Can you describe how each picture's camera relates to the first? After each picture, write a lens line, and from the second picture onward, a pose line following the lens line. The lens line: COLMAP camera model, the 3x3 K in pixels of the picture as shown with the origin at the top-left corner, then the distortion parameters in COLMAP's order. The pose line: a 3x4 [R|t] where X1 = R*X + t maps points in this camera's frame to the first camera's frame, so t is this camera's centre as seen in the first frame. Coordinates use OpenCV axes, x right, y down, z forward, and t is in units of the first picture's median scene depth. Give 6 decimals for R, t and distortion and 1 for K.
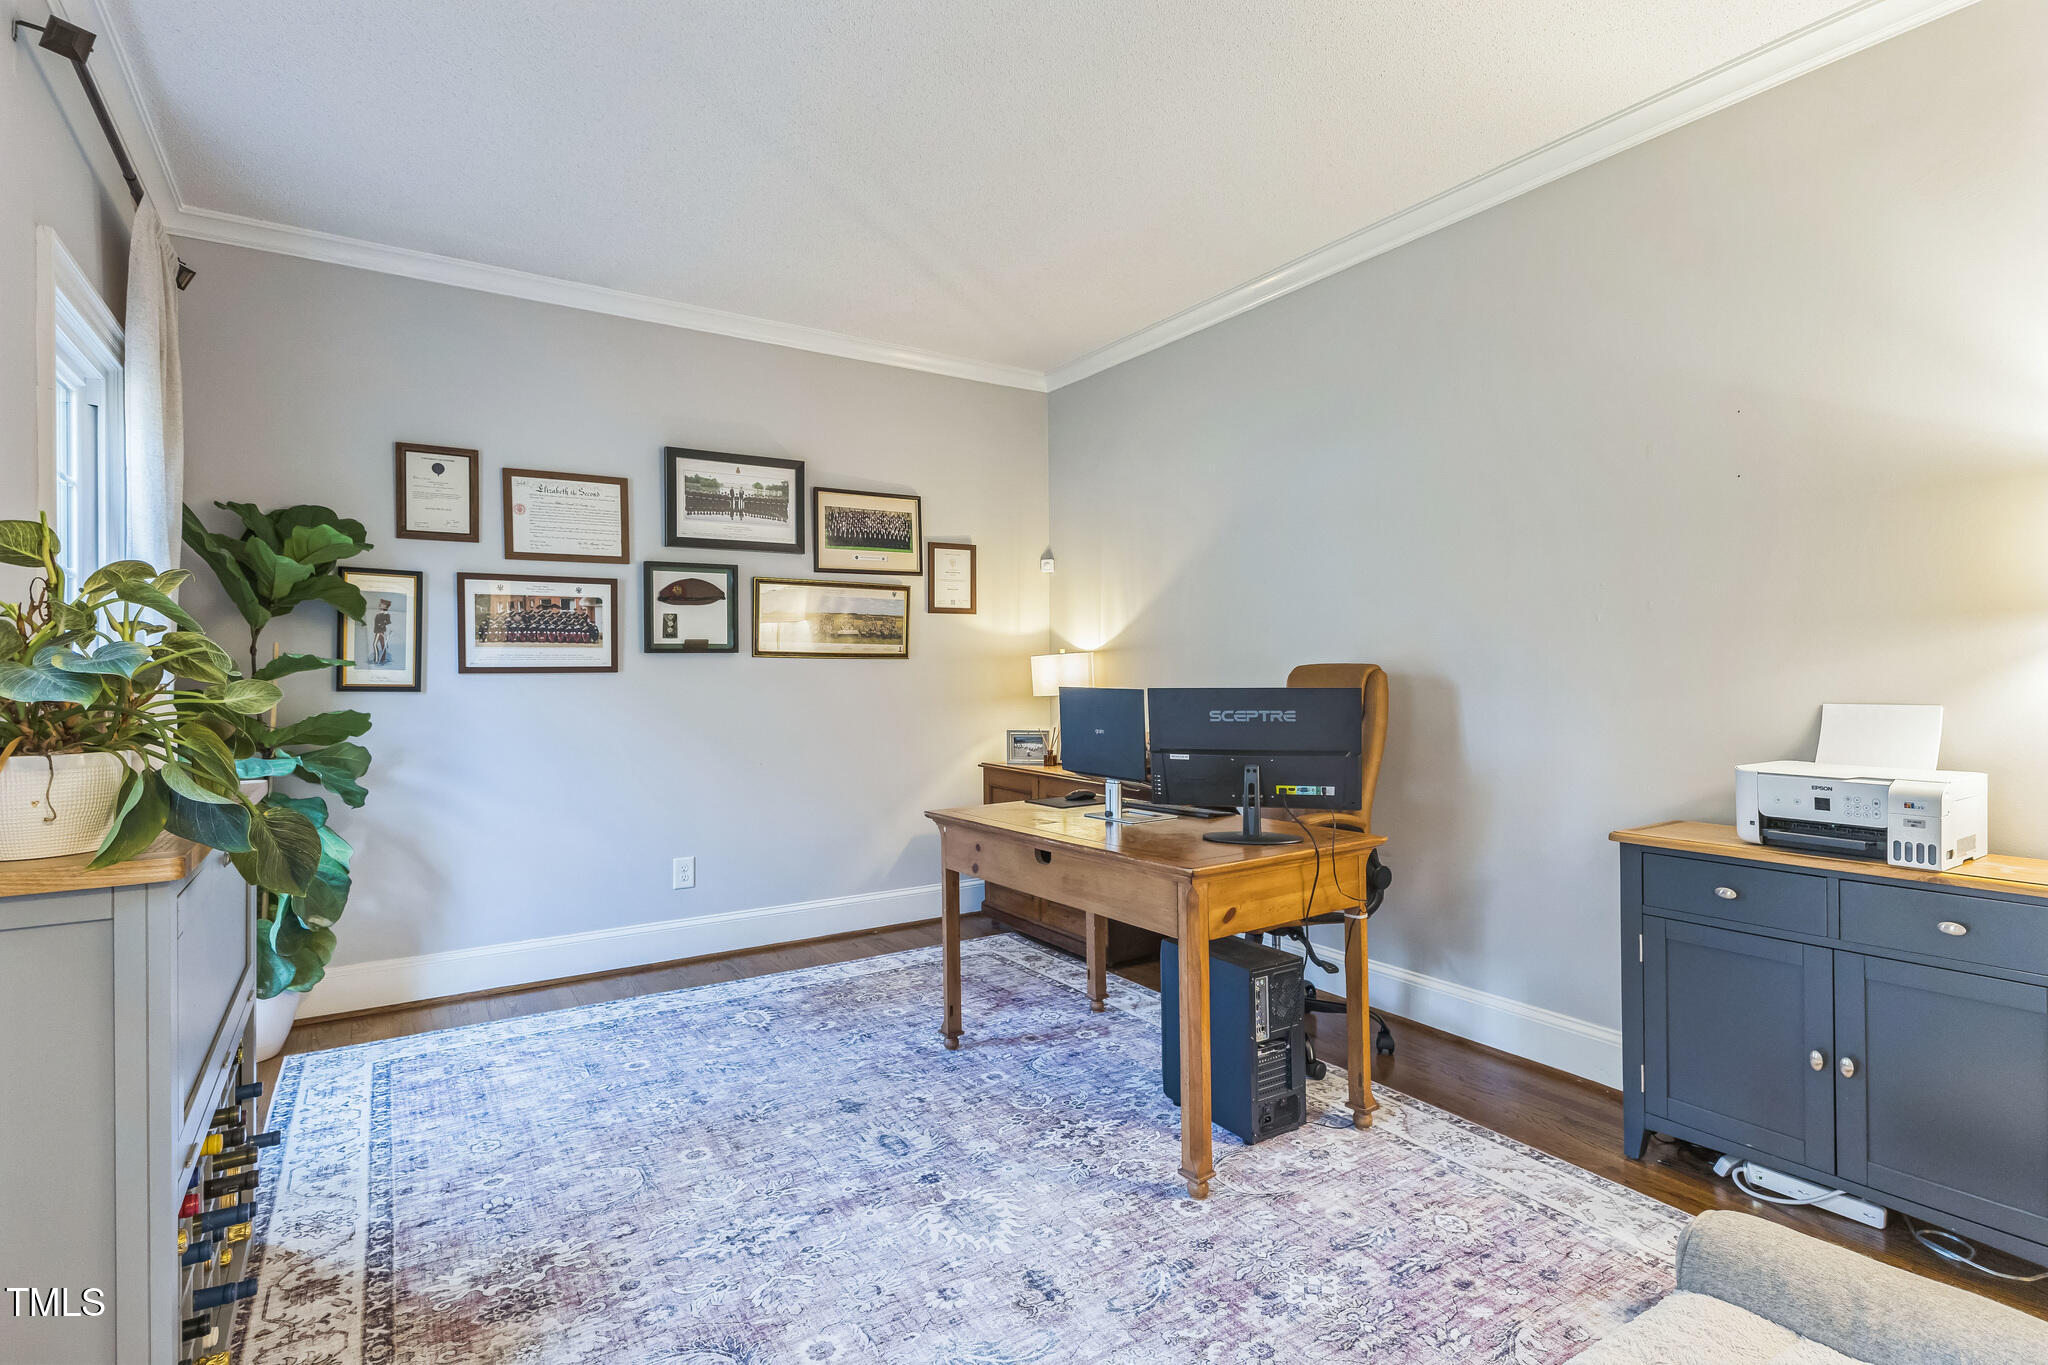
lens RADIAL K [[975.4, 0, 1019.1], [0, 975.4, 674.3], [0, 0, 1]] dist [0.004656, -0.000268]
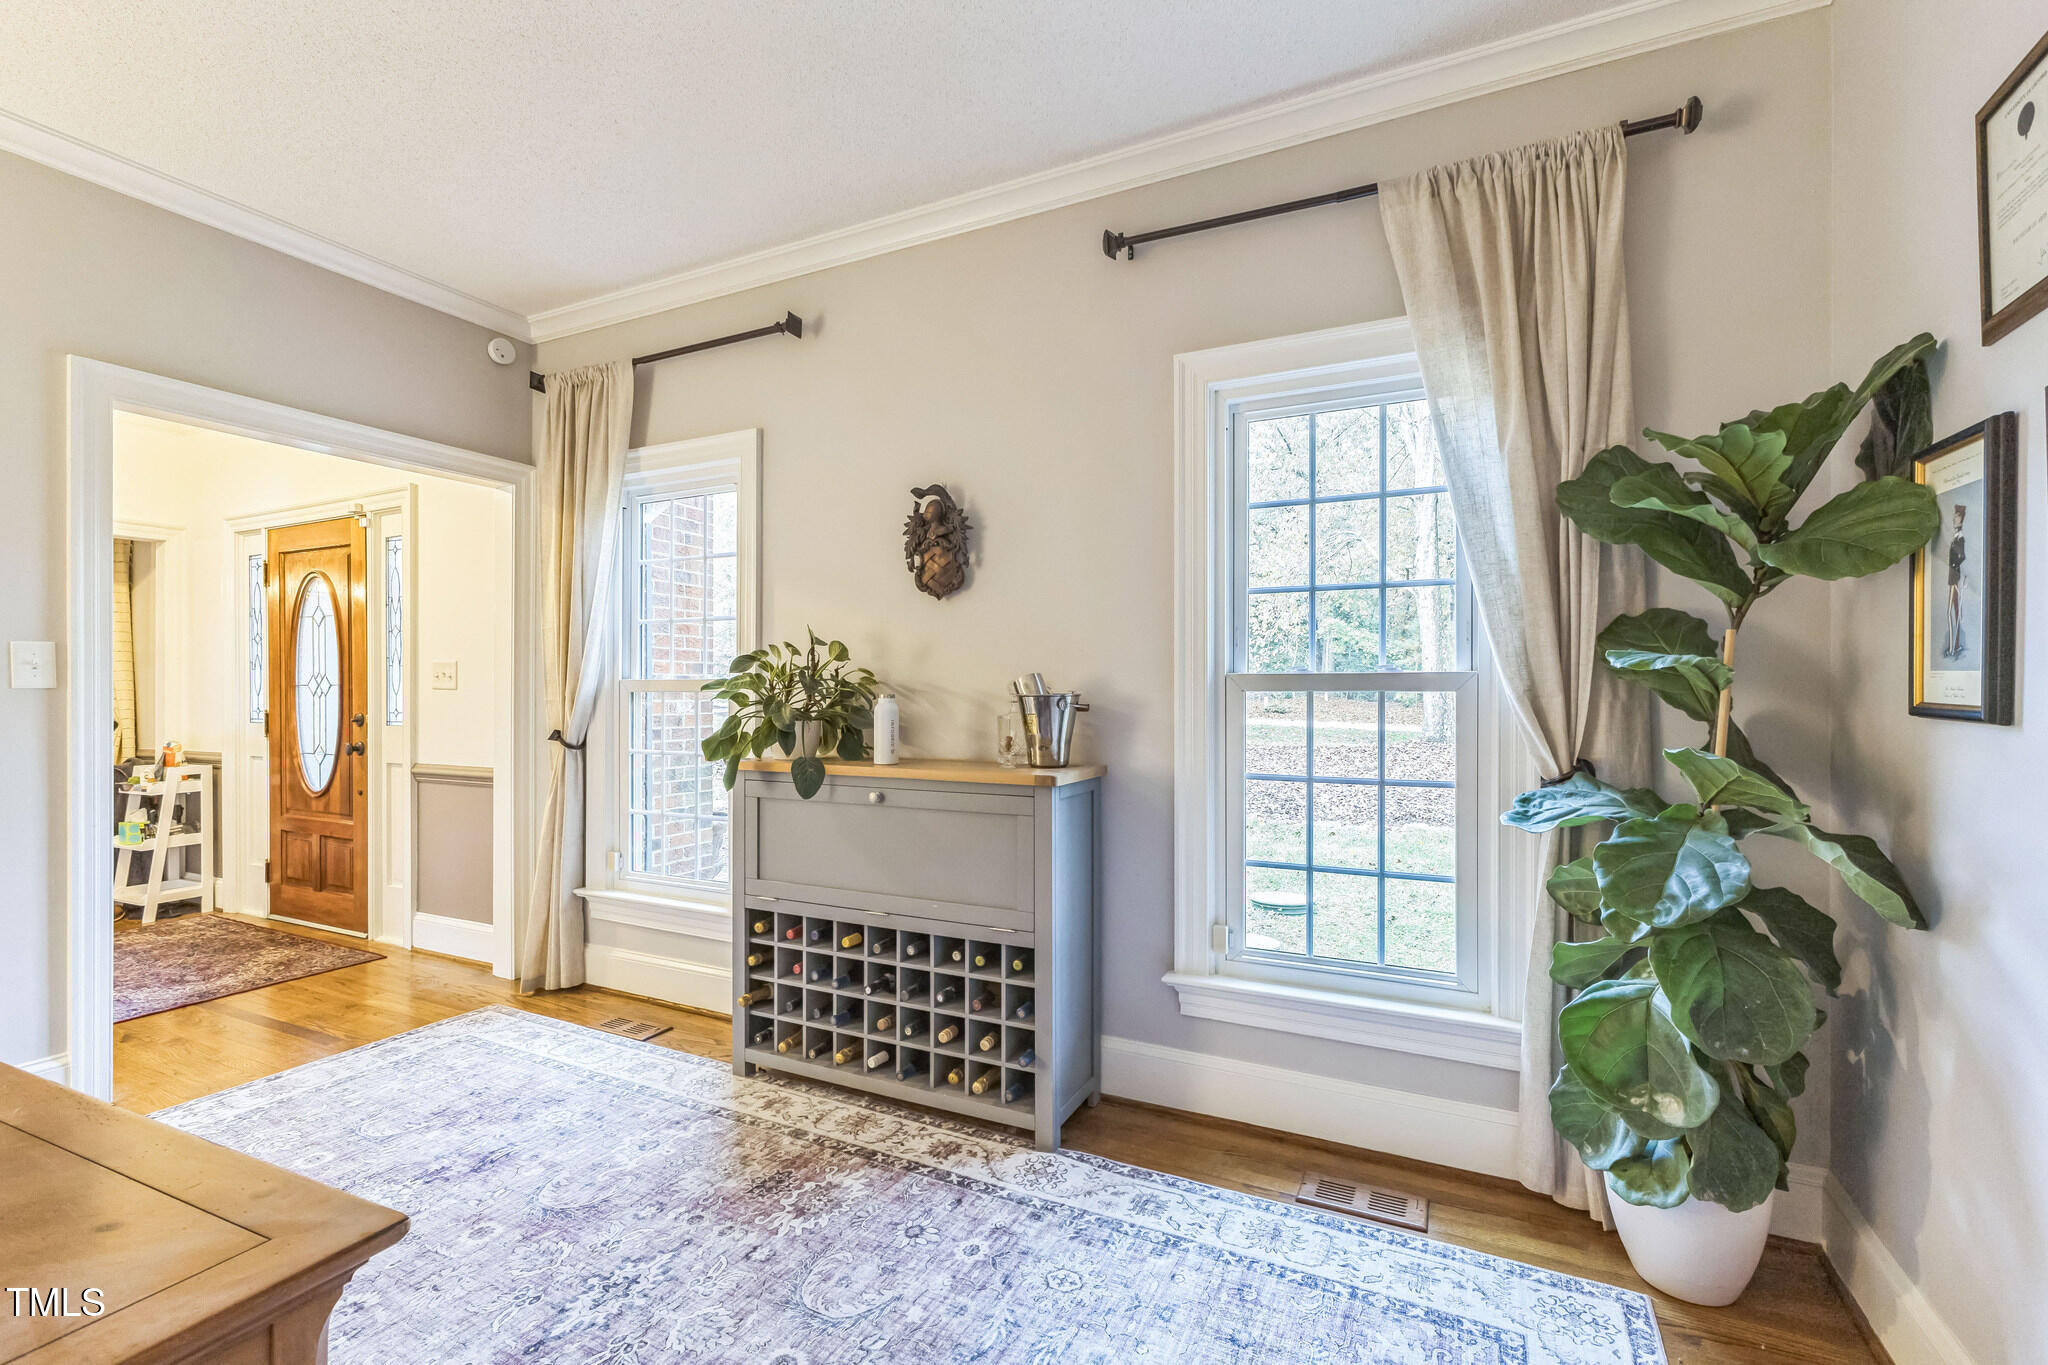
lens RADIAL K [[901.5, 0, 1015.7], [0, 901.5, 688.9], [0, 0, 1]] dist [-0.003008, 0.000044]
pose [[-0.860641, 0.002282, -0.509207, -0.166200], [0.001893, 0.999997, 0.001281, 0.005360], [0.509208, 0.000138, -0.860643, 1.863332]]
